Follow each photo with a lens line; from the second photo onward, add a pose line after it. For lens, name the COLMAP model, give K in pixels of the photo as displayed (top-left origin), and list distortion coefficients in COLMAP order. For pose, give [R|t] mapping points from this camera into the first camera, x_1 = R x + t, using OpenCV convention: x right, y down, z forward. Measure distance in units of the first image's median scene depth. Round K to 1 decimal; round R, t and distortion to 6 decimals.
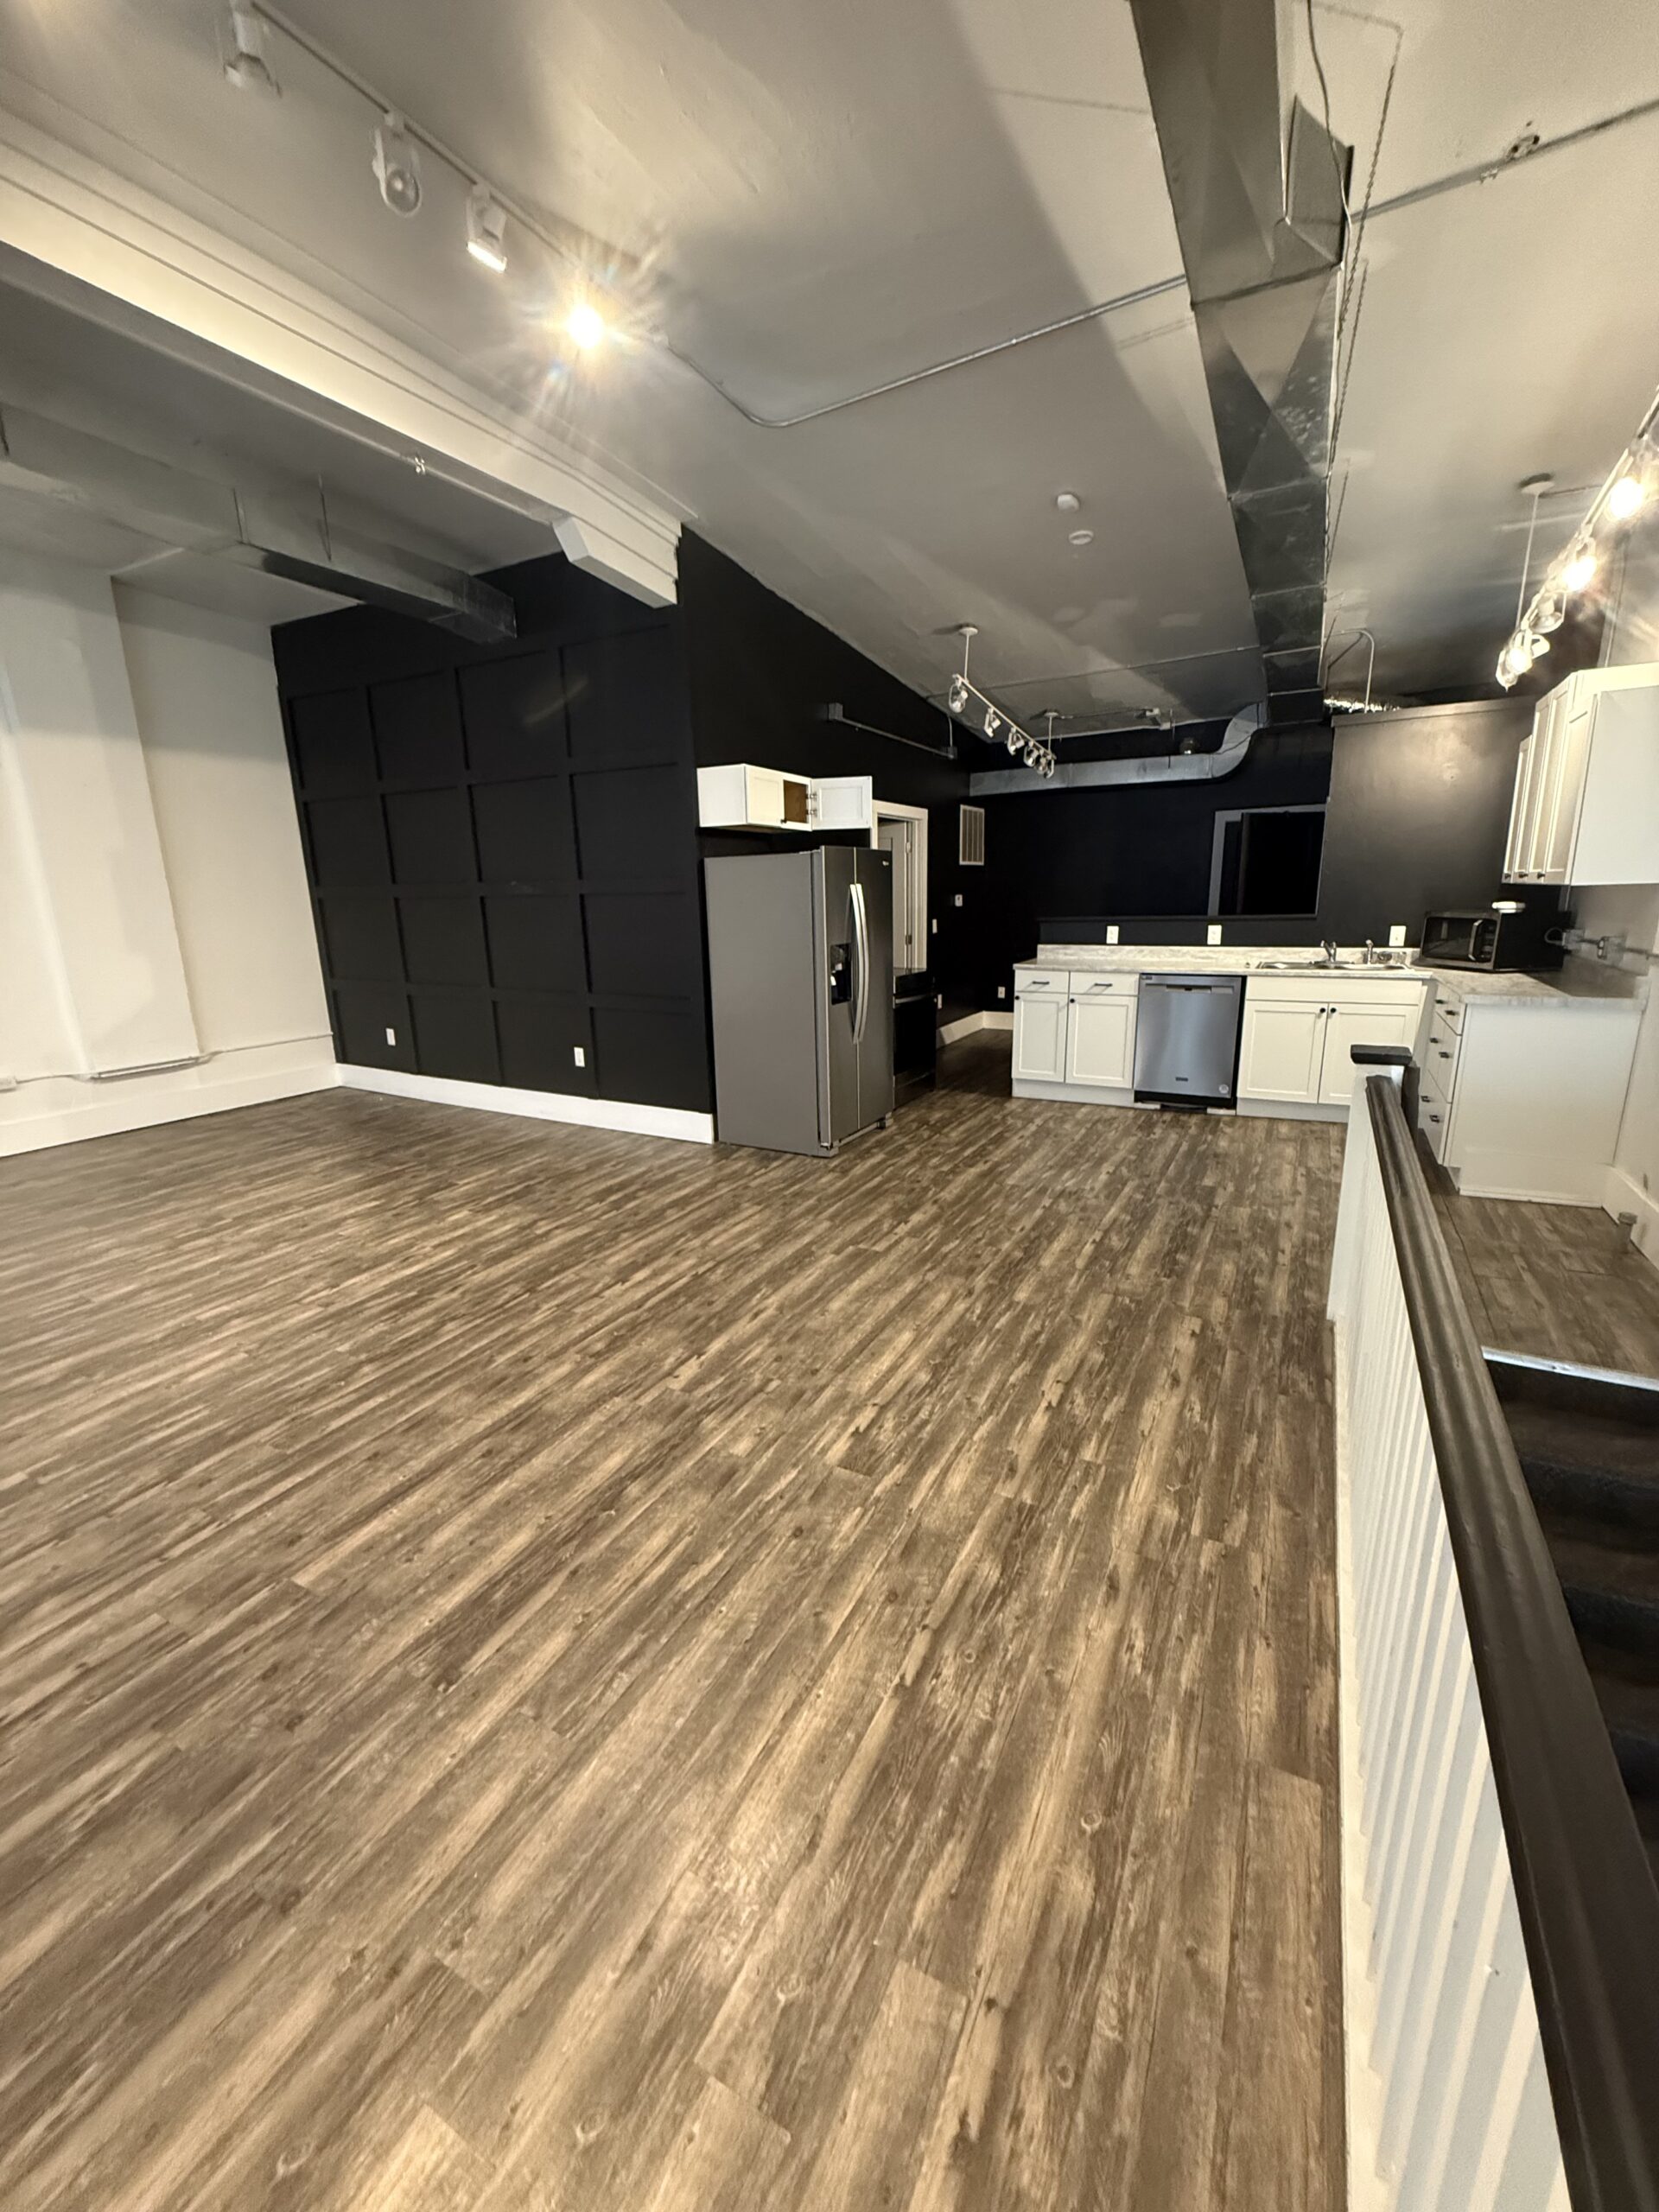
lens RADIAL K [[874.2, 0, 833.2], [0, 874.2, 1103.3], [0, 0, 1]] dist [0.000538, -0.001030]
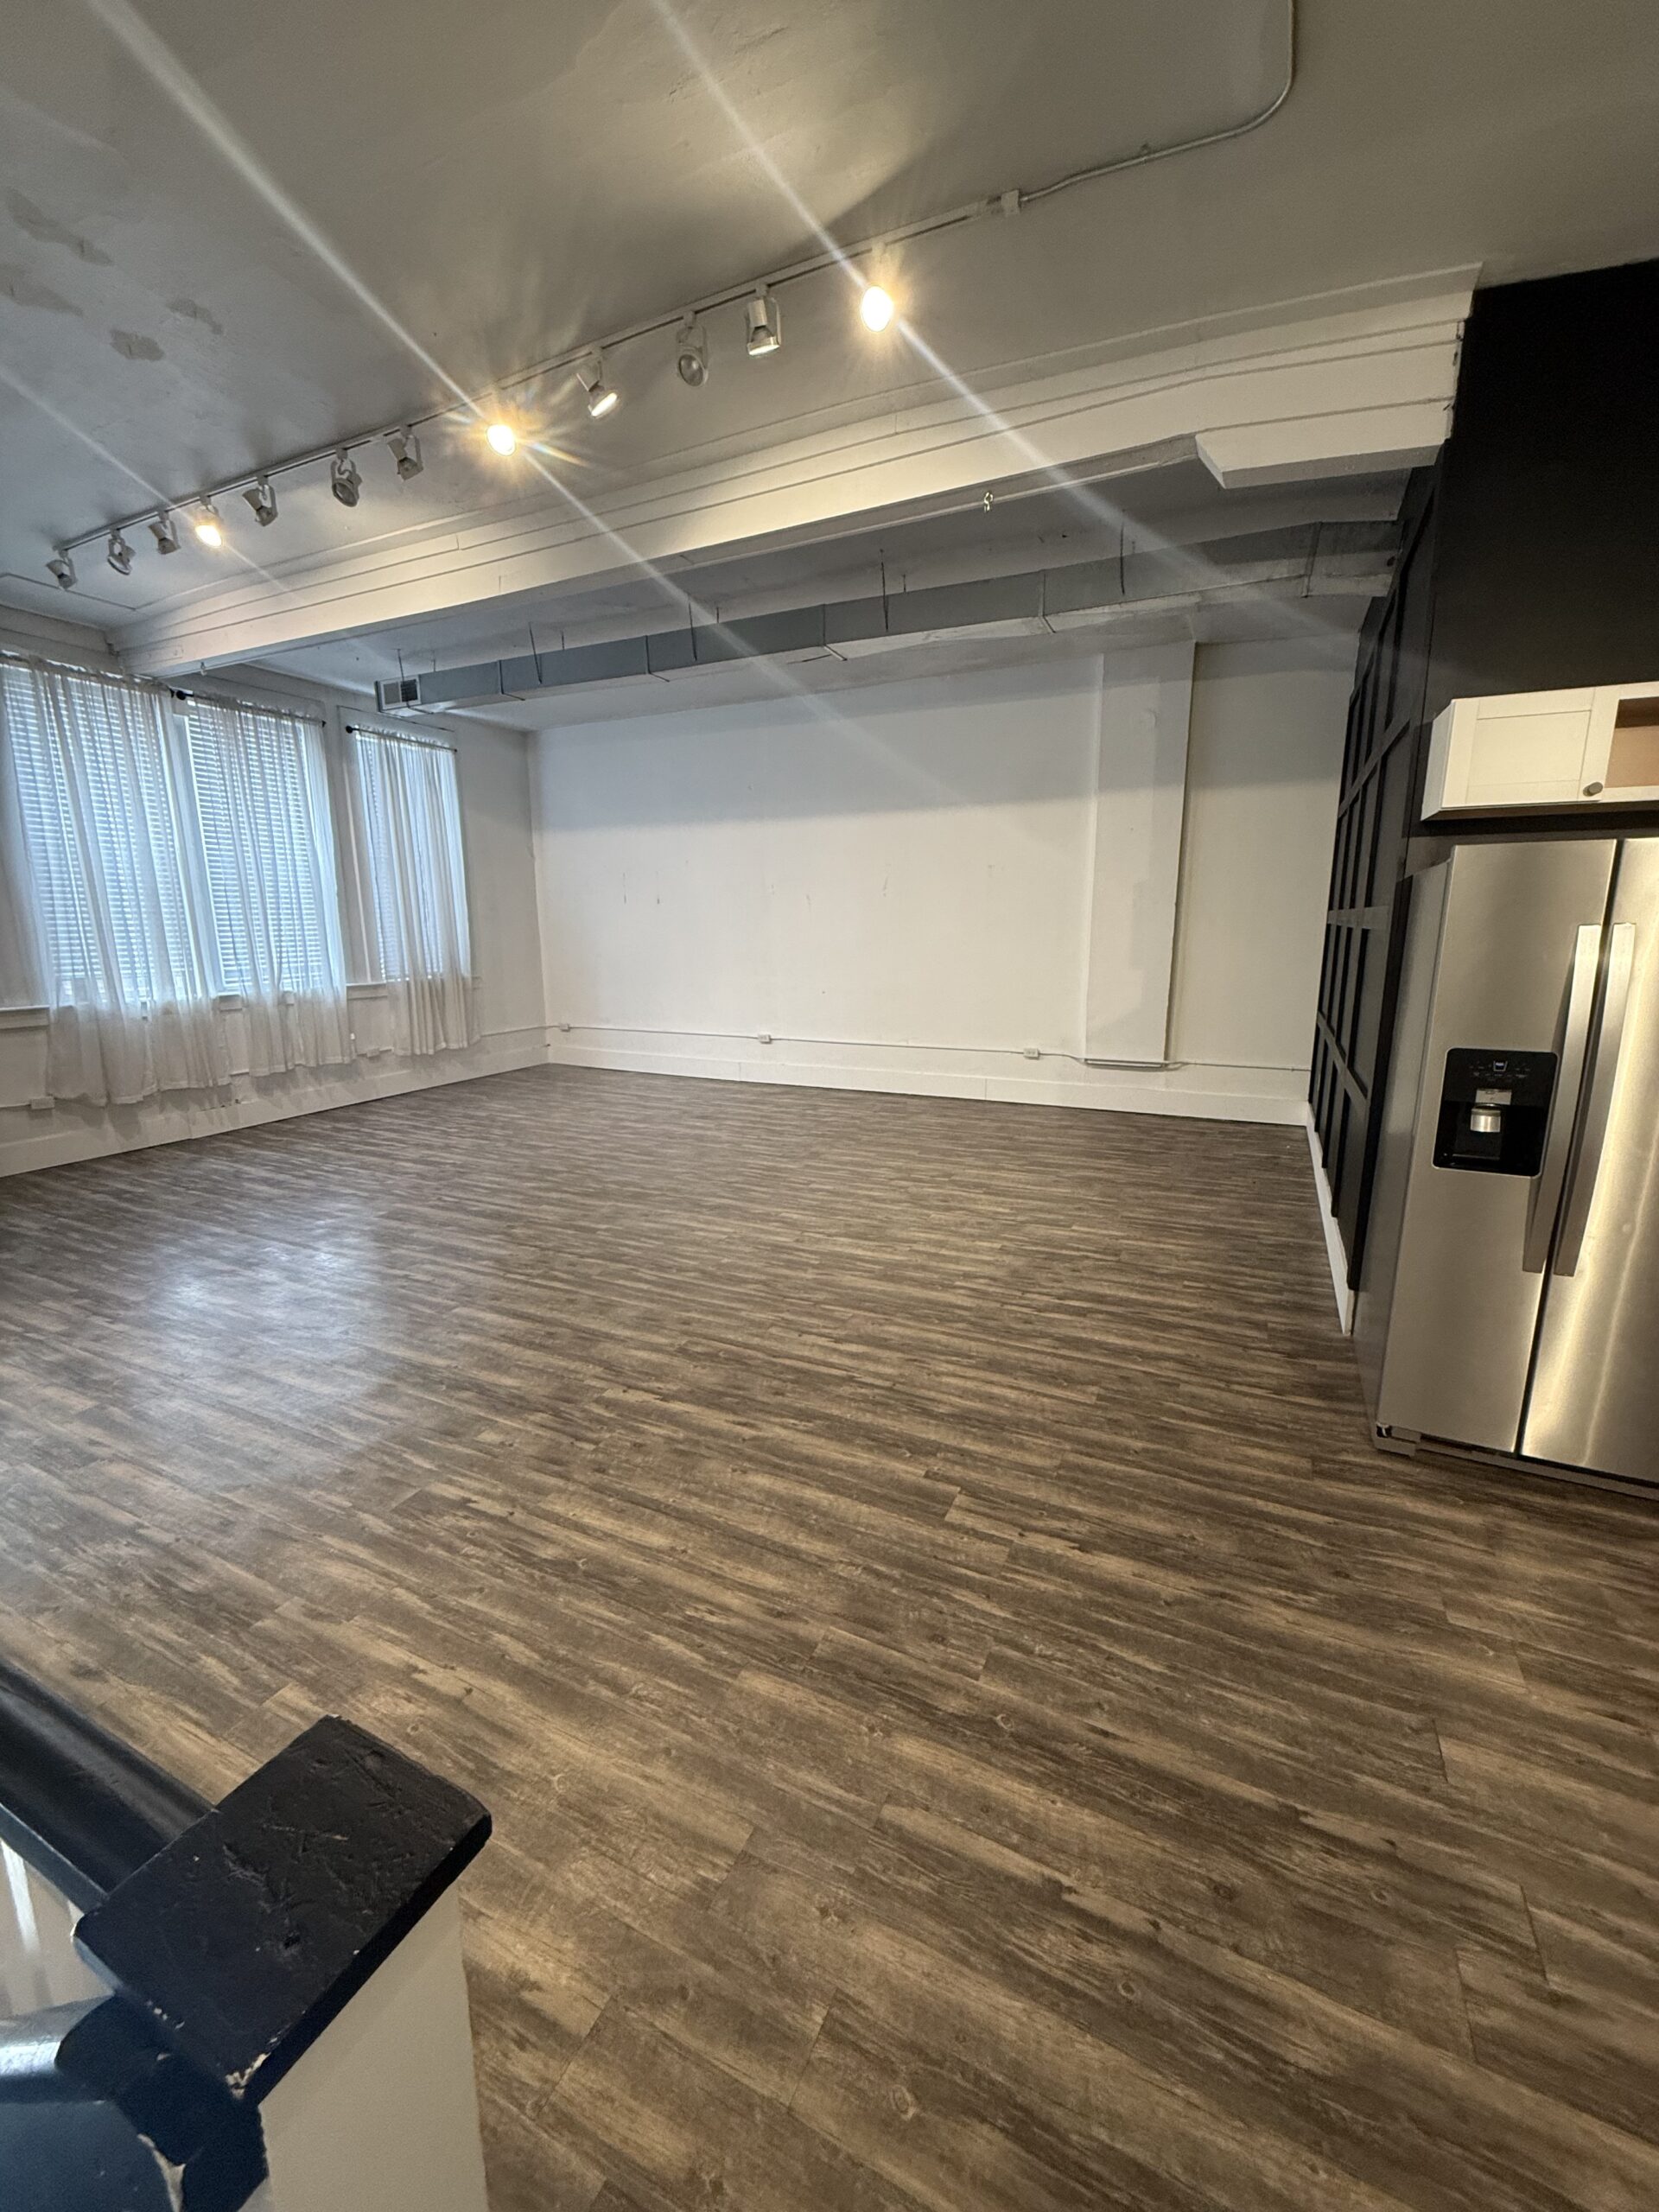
lens RADIAL K [[874.2, 0, 825.9], [0, 874.2, 1105.8], [0, 0, 1]] dist [0.000538, -0.001030]
pose [[0.044769, 0.221392, -0.974157, 0.640763], [-0.230832, 0.951038, 0.205530, -0.235786], [0.971963, 0.215665, 0.093682, 0.869588]]
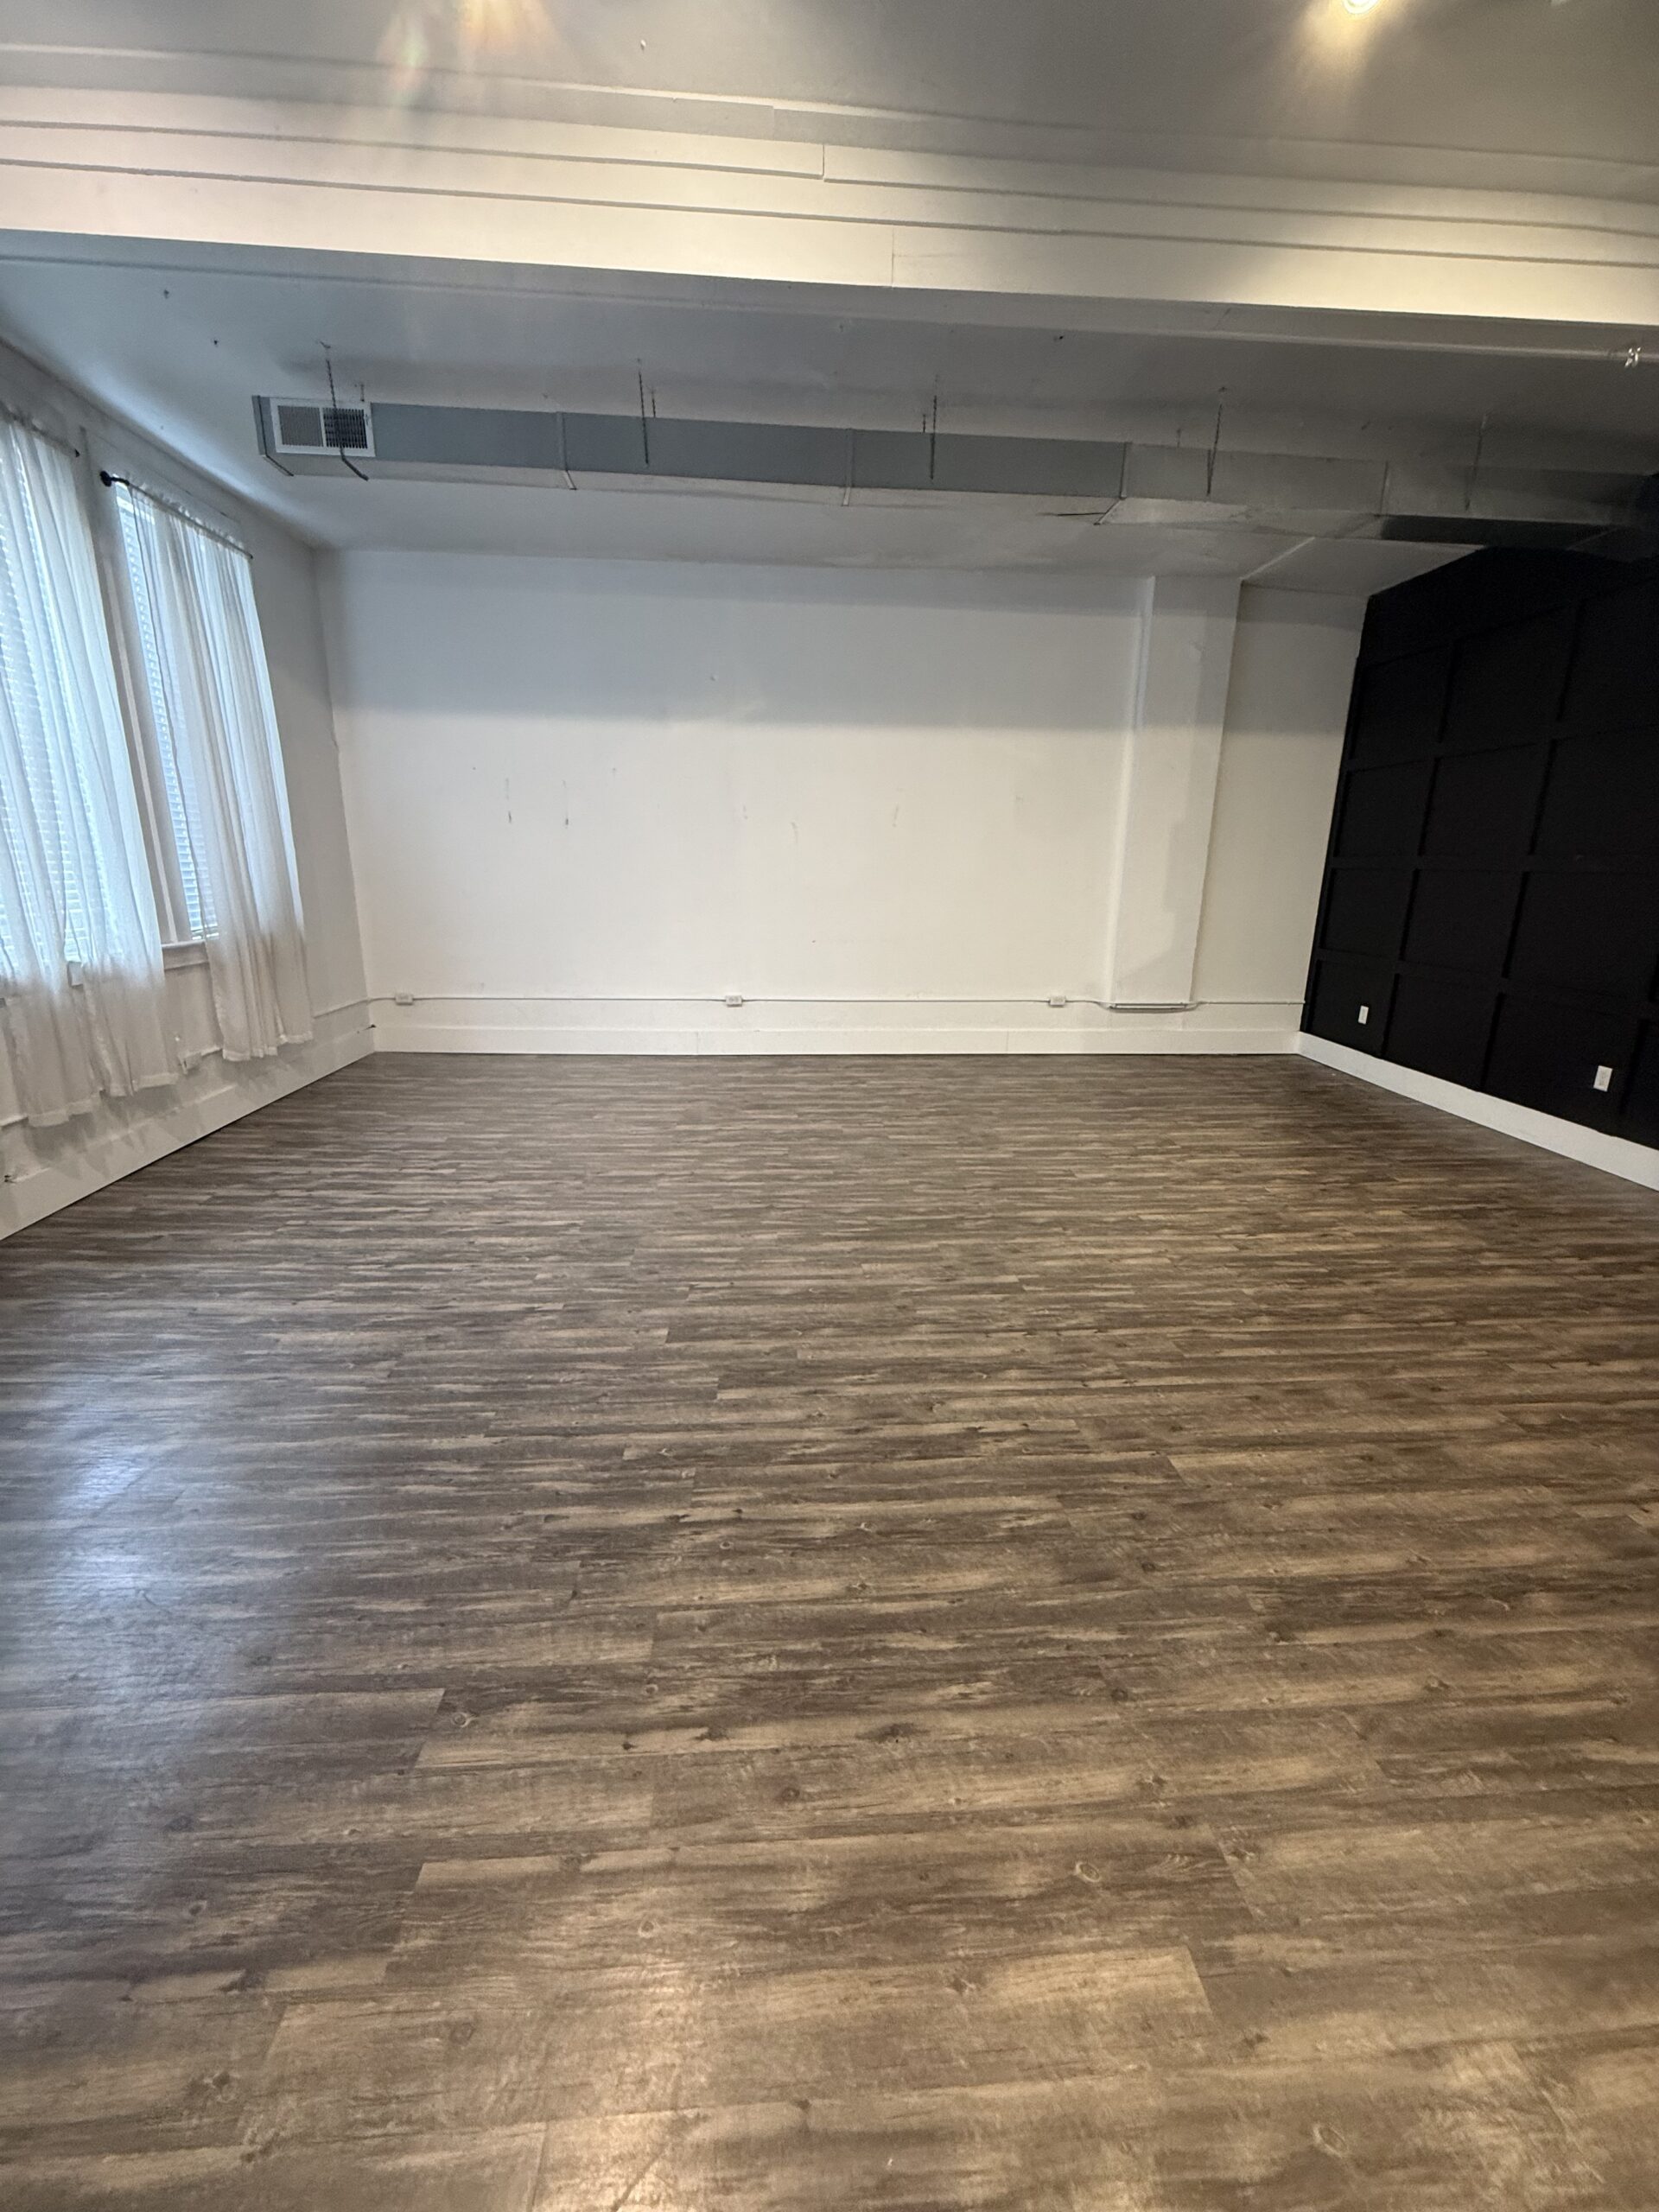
lens RADIAL K [[874.2, 0, 828.5], [0, 874.2, 1101.9], [0, 0, 1]] dist [0.000538, -0.001030]
pose [[0.529691, 0.245406, -0.811914, -0.021859], [-0.223093, 0.963835, 0.145780, 0.015181], [0.818326, 0.103914, 0.565283, -0.037410]]
